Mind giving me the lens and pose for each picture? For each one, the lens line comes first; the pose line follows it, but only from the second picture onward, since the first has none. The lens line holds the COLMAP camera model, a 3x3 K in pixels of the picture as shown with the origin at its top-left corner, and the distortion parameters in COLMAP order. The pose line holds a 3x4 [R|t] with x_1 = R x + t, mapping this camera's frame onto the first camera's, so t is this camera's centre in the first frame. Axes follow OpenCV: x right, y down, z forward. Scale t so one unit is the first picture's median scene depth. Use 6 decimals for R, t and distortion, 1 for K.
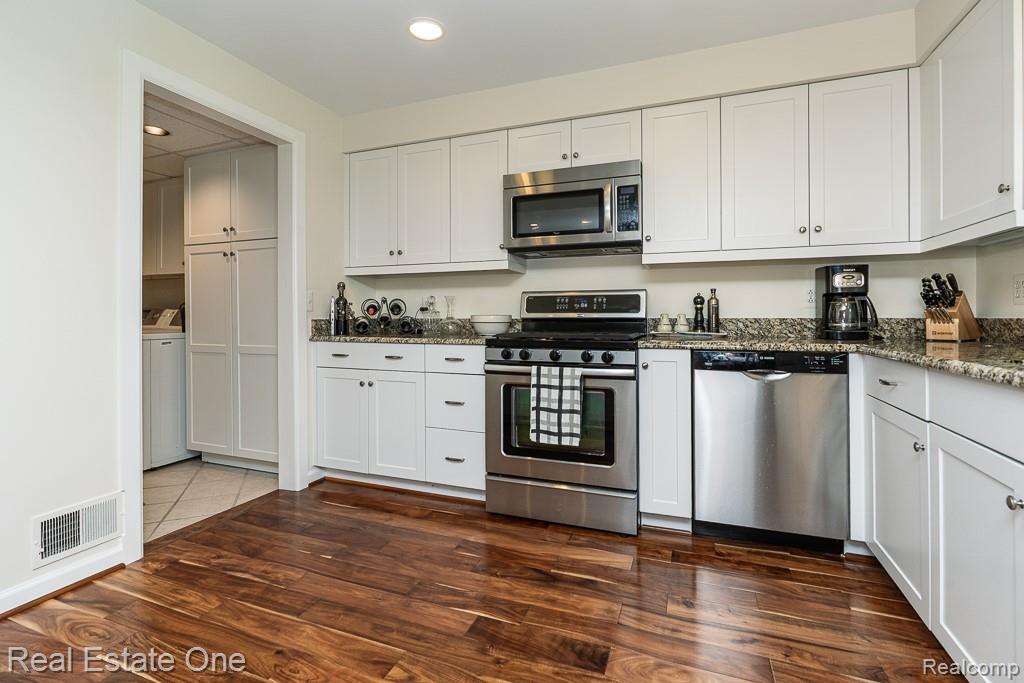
lens RADIAL K [[478.1, 0, 510.1], [0, 478.1, 311.7], [0, 0, 1]] dist [-0.002788, -0.000010]
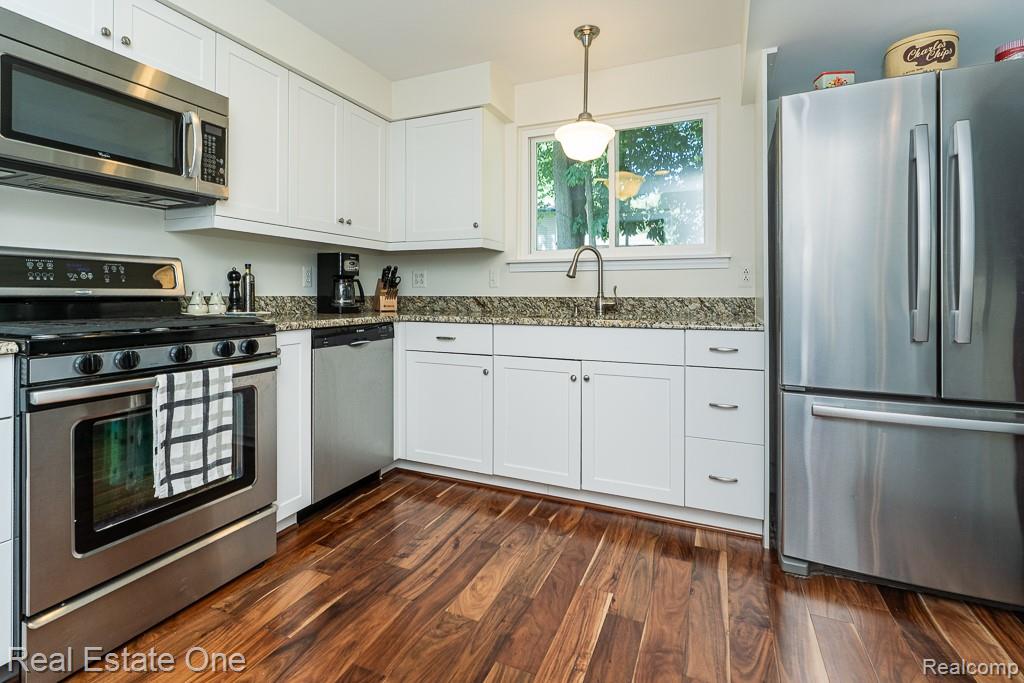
lens RADIAL K [[493.6, 0, 495.2], [0, 493.6, 291.0], [0, 0, 1]] dist [-0.005397, -0.000278]
pose [[0.057370, 0.008327, 0.998318, -0.567175], [-0.010188, 0.999918, -0.007754, 0.007250], [-0.998301, -0.009726, 0.057450, 0.552343]]
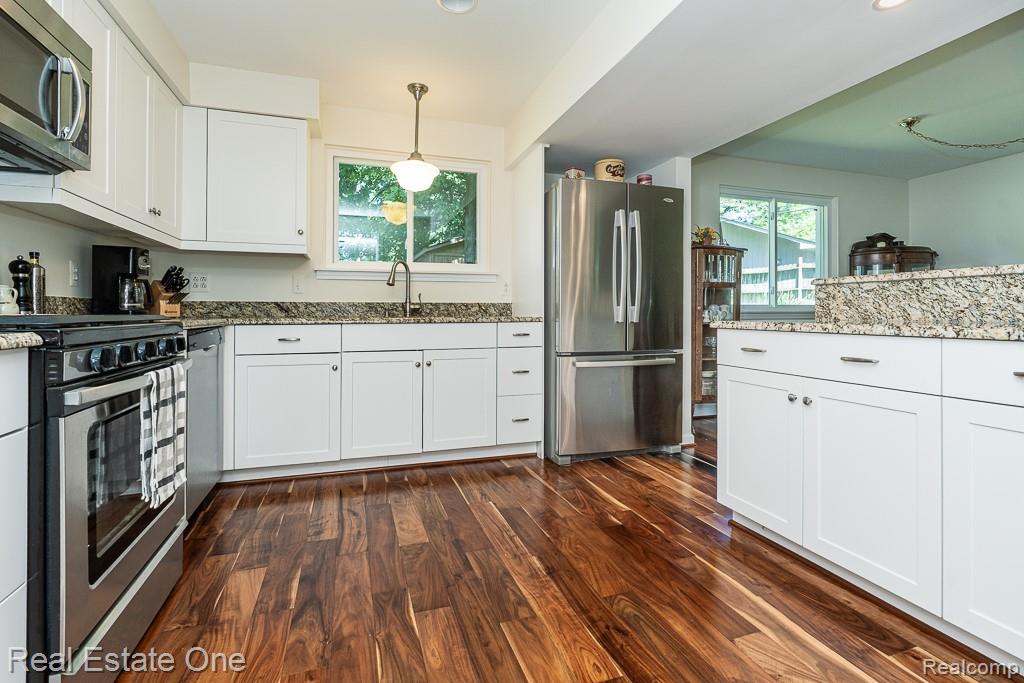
lens RADIAL K [[478.1, 0, 510.1], [0, 478.1, 311.7], [0, 0, 1]] dist [-0.002788, -0.000010]
pose [[-0.637002, 0.003063, 0.770856, -0.646967], [-0.003621, 0.999969, -0.006966, 0.048146], [-0.770854, -0.007228, -0.636971, 1.054923]]
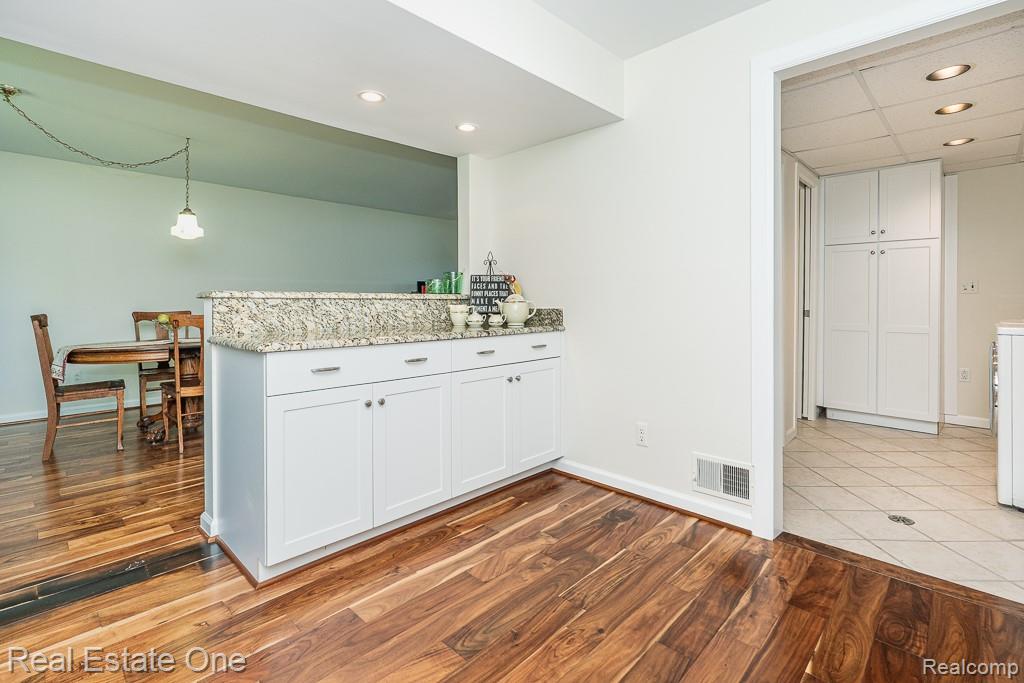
lens RADIAL K [[478.1, 0, 510.1], [0, 478.1, 311.7], [0, 0, 1]] dist [-0.002788, -0.000010]
pose [[-0.391886, 0.017163, -0.919854, 0.345574], [0.011063, 0.999842, 0.013942, 0.003063], [0.919947, -0.004712, -0.392014, 0.797328]]
